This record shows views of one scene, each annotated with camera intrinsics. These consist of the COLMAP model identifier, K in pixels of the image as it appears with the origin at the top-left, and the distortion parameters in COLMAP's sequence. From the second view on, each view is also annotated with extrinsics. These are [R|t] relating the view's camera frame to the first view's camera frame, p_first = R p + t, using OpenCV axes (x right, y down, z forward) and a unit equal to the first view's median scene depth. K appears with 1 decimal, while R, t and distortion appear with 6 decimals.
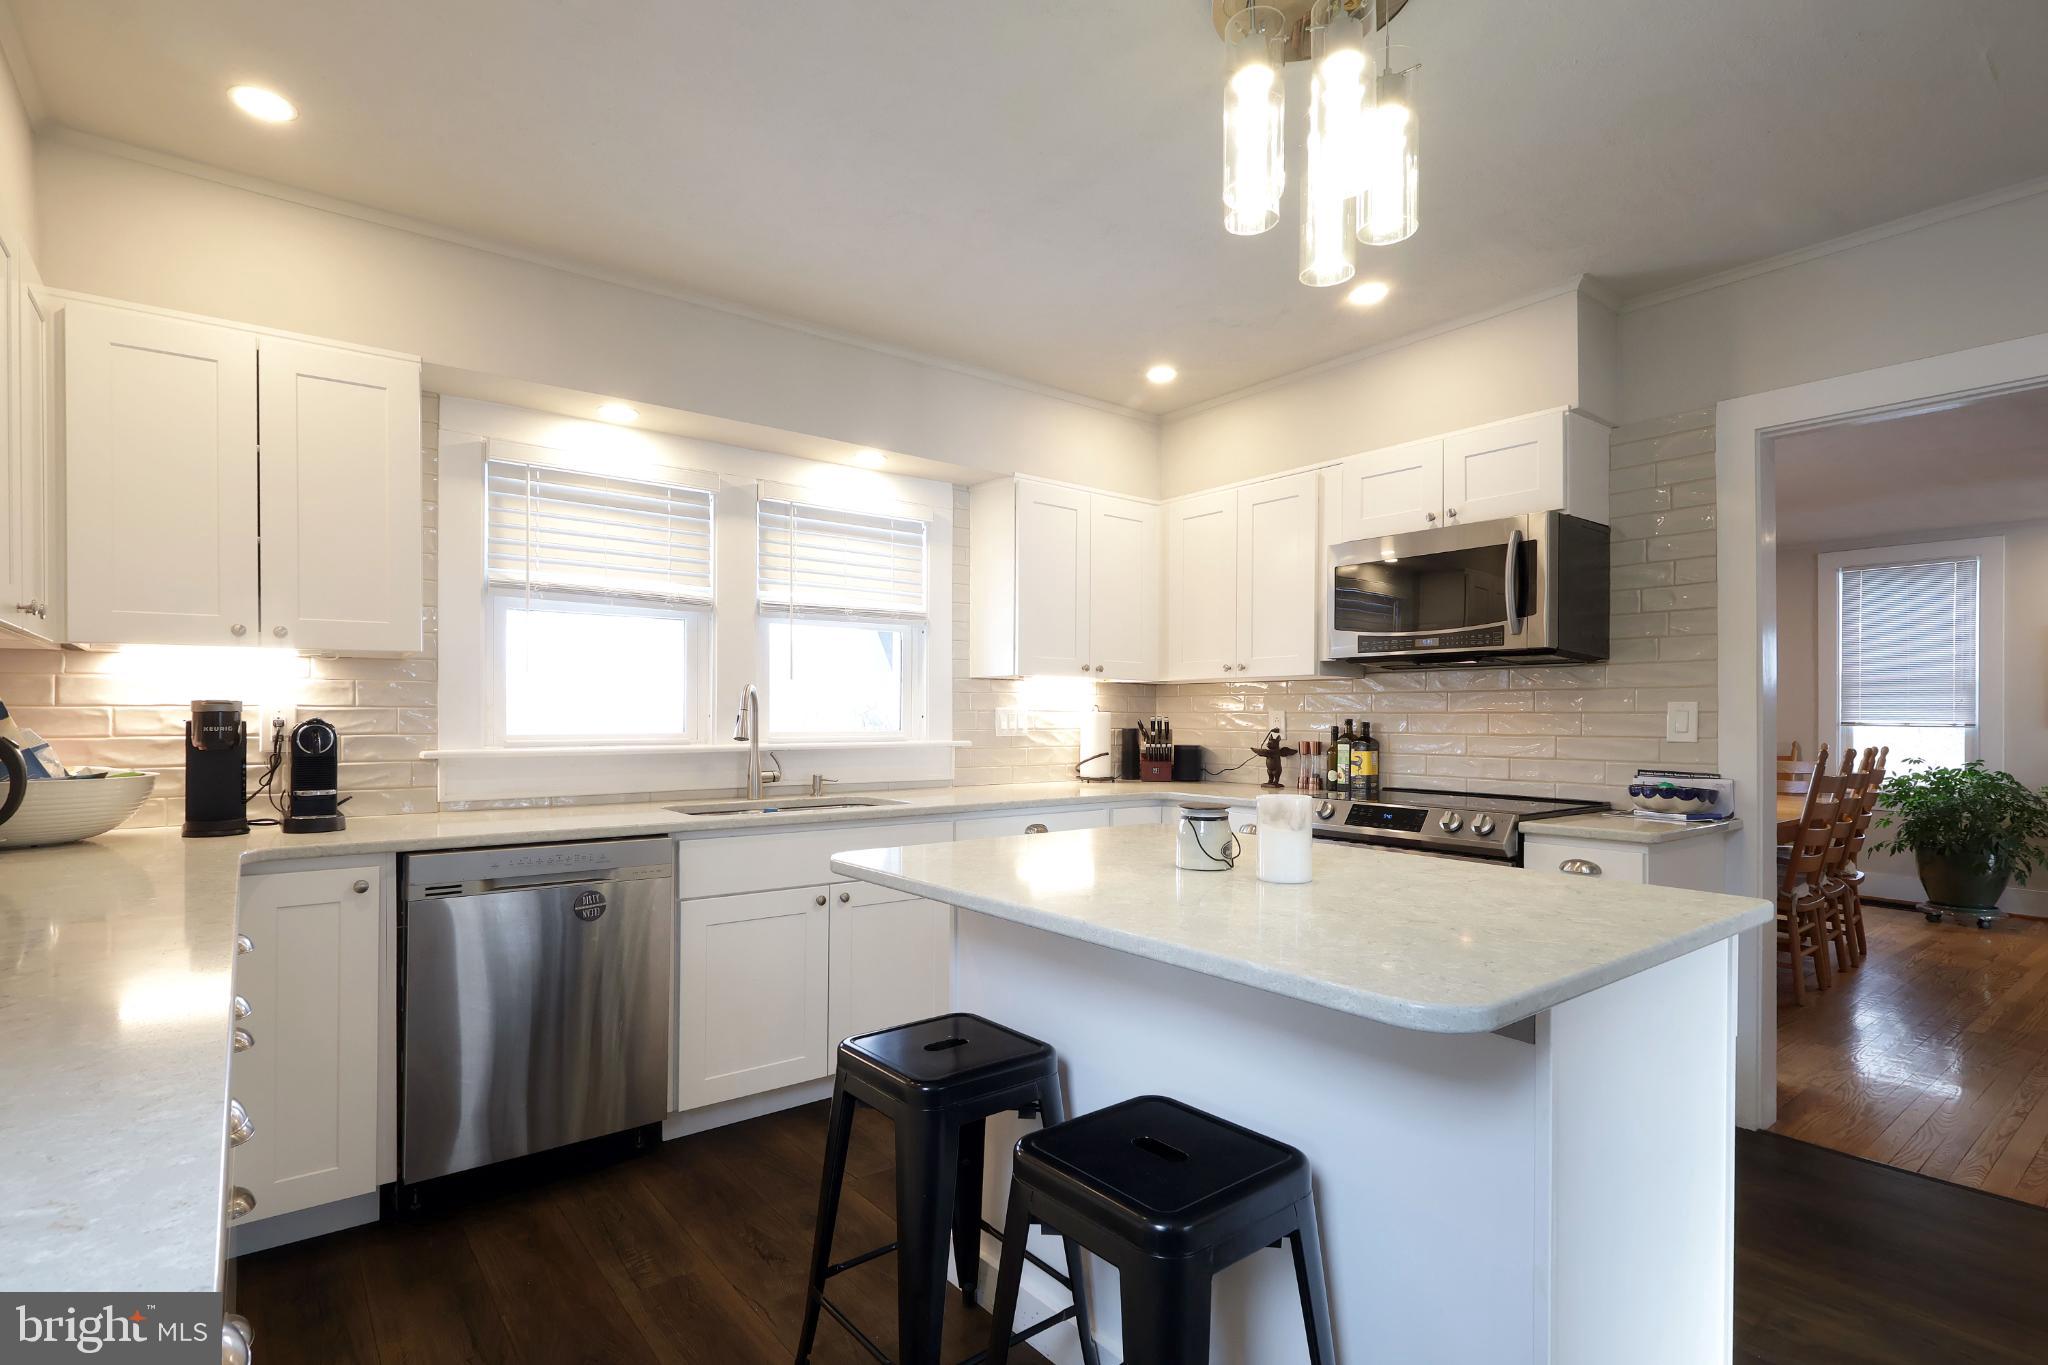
lens RADIAL K [[967.5, 0, 1011.8], [0, 967.5, 710.7], [0, 0, 1]] dist [-0.004483, 0.003692]
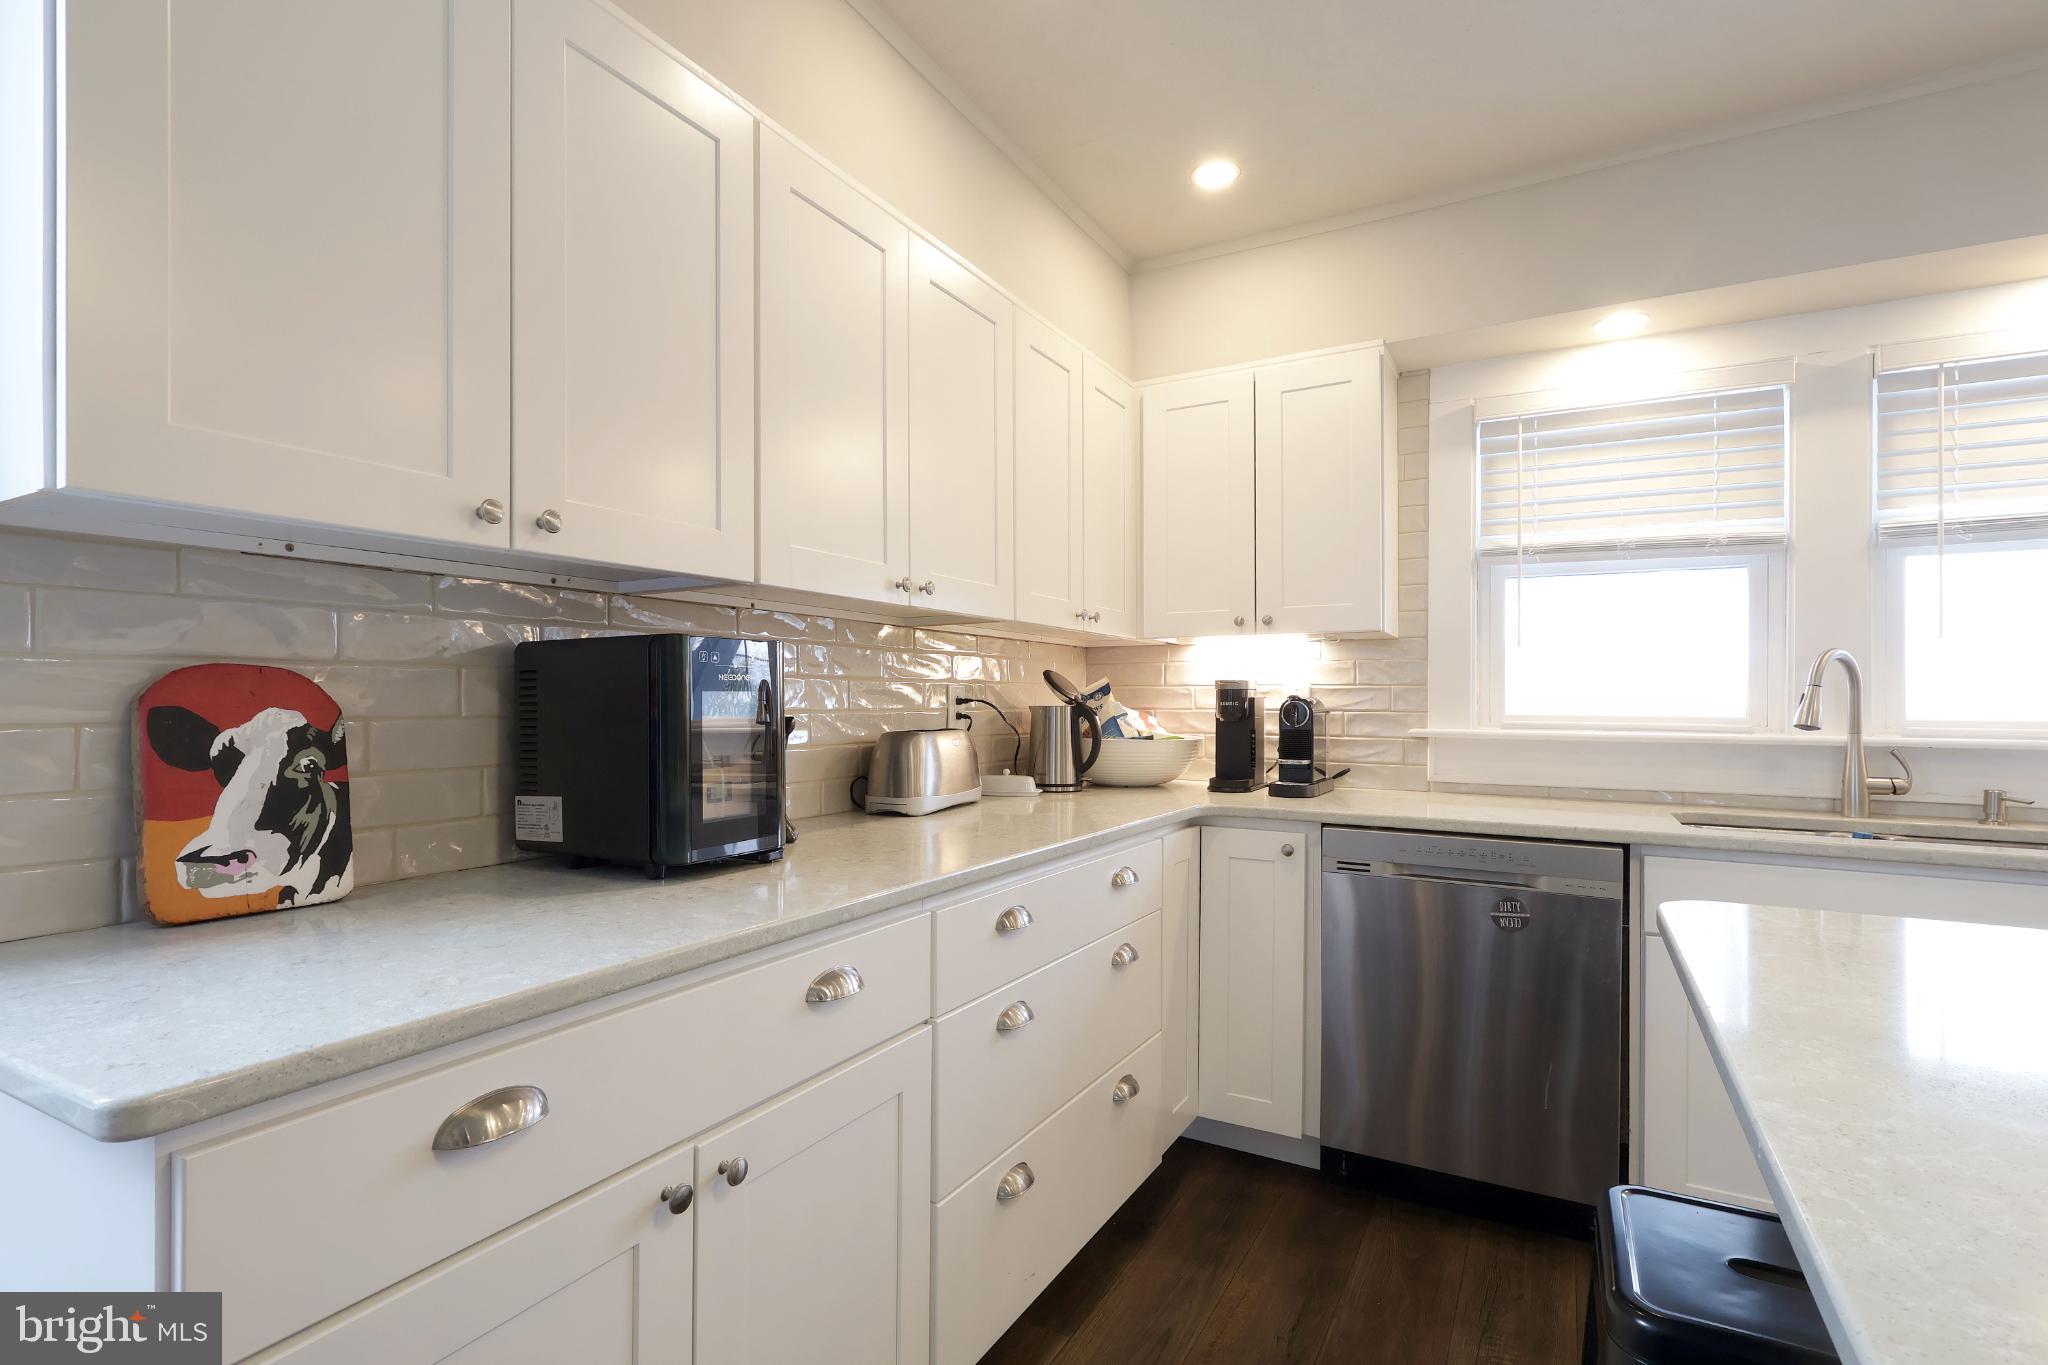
lens RADIAL K [[967.5, 0, 1015.9], [0, 967.5, 696.0], [0, 0, 1]] dist [-0.004483, 0.003692]
pose [[0.388260, -0.000393, -0.921550, 0.126825], [-0.000345, 1.000000, -0.000571, 0.006434], [0.921550, 0.000539, 0.388260, 0.185576]]
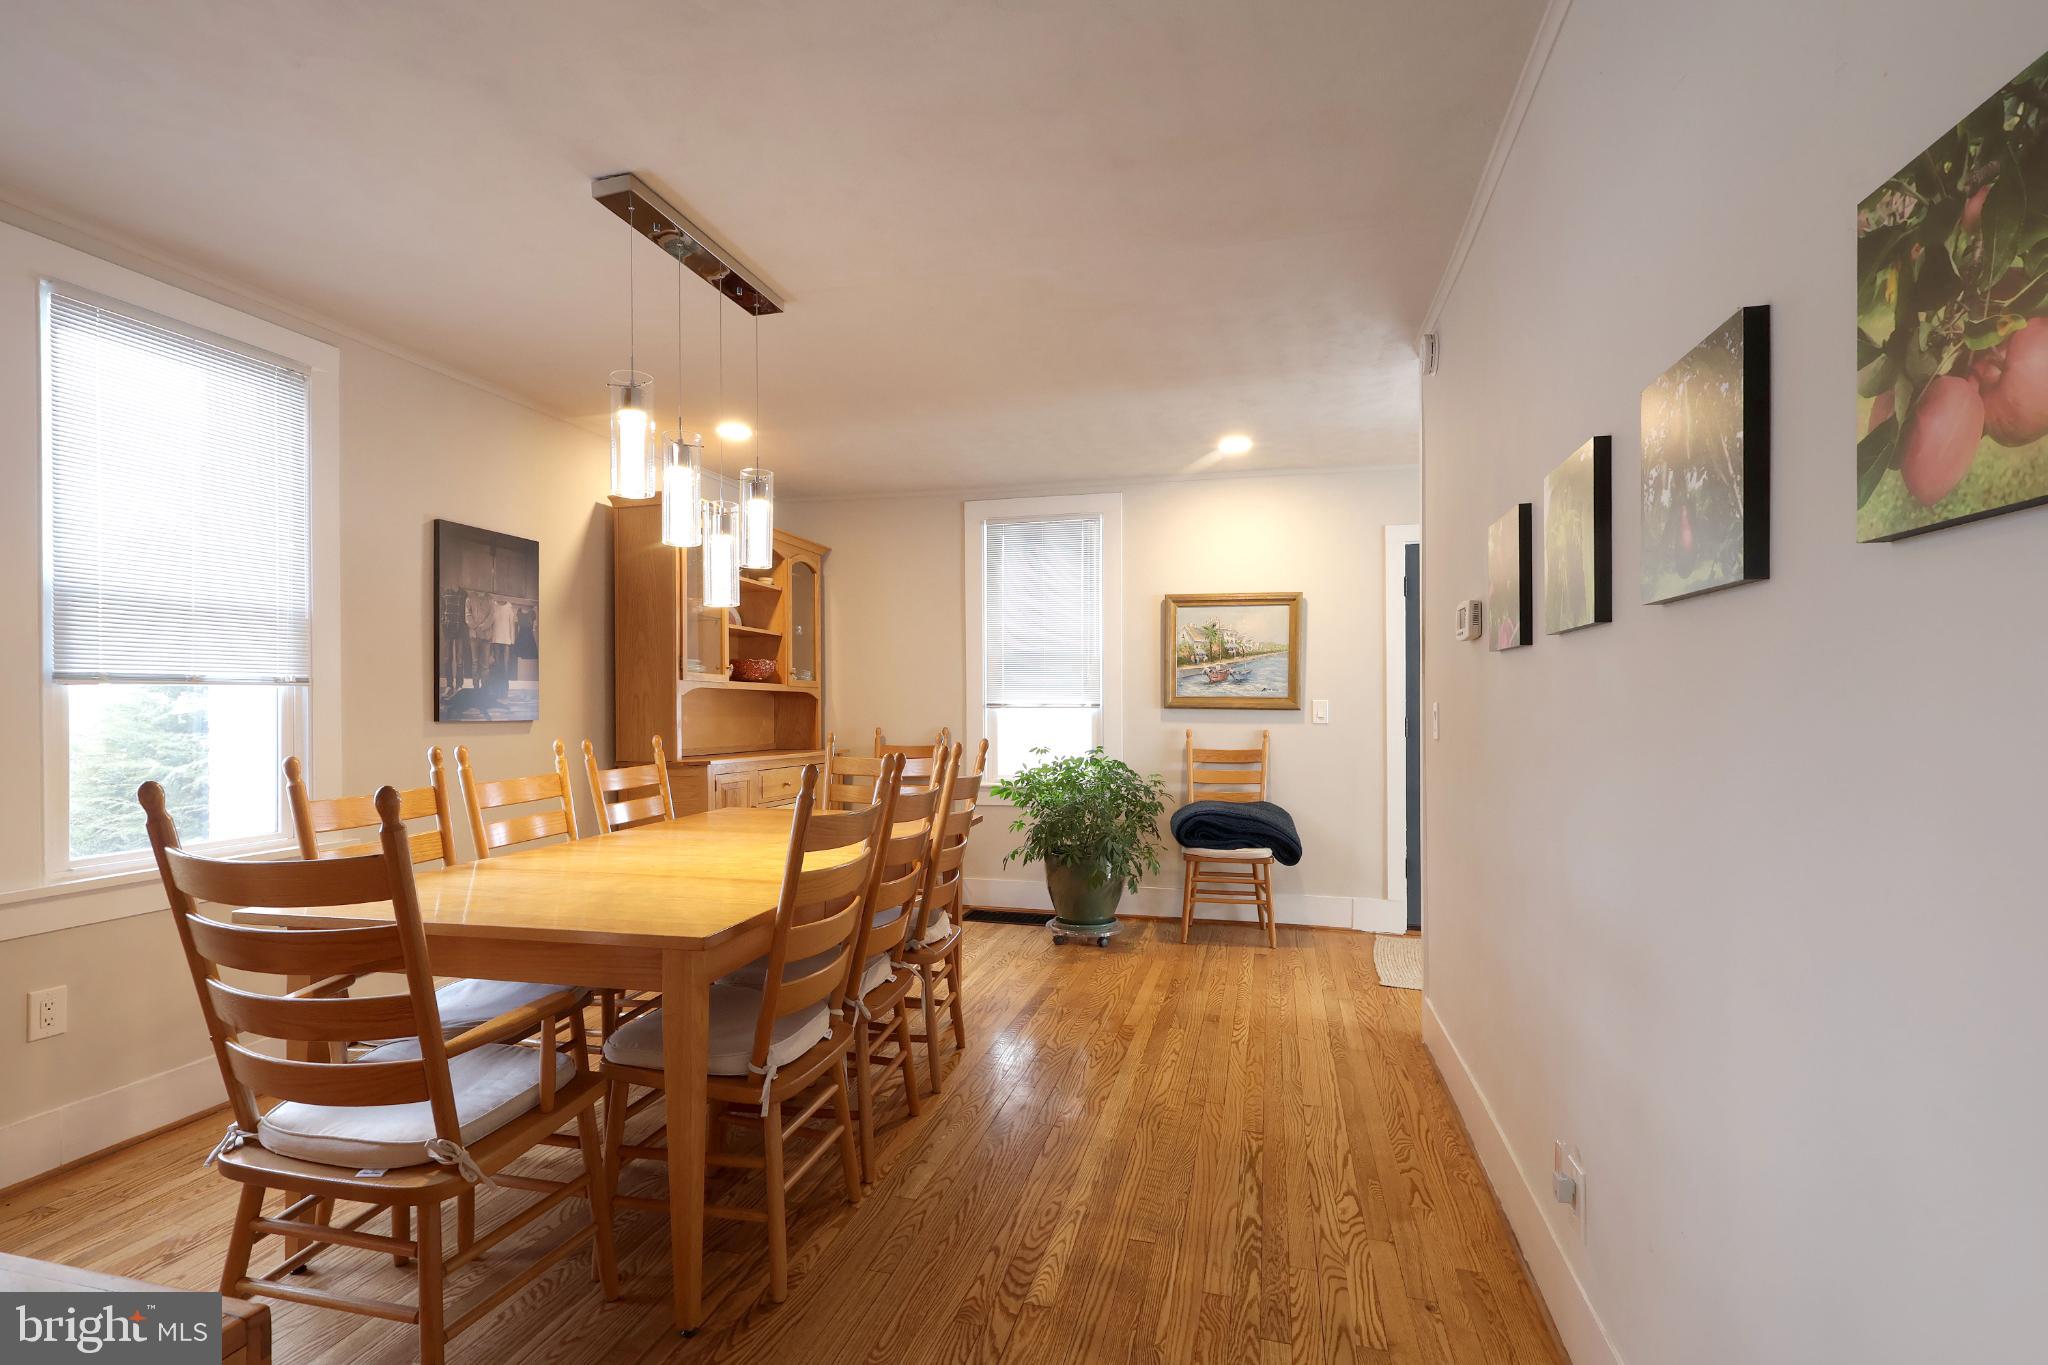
lens RADIAL K [[967.5, 0, 987.3], [0, 967.5, 693.5], [0, 0, 1]] dist [-0.004483, 0.003692]
pose [[0.805126, -0.006021, 0.593073, 0.735629], [0.006619, 0.999977, 0.001166, 0.004193], [-0.593067, 0.002986, 0.805148, 0.657424]]
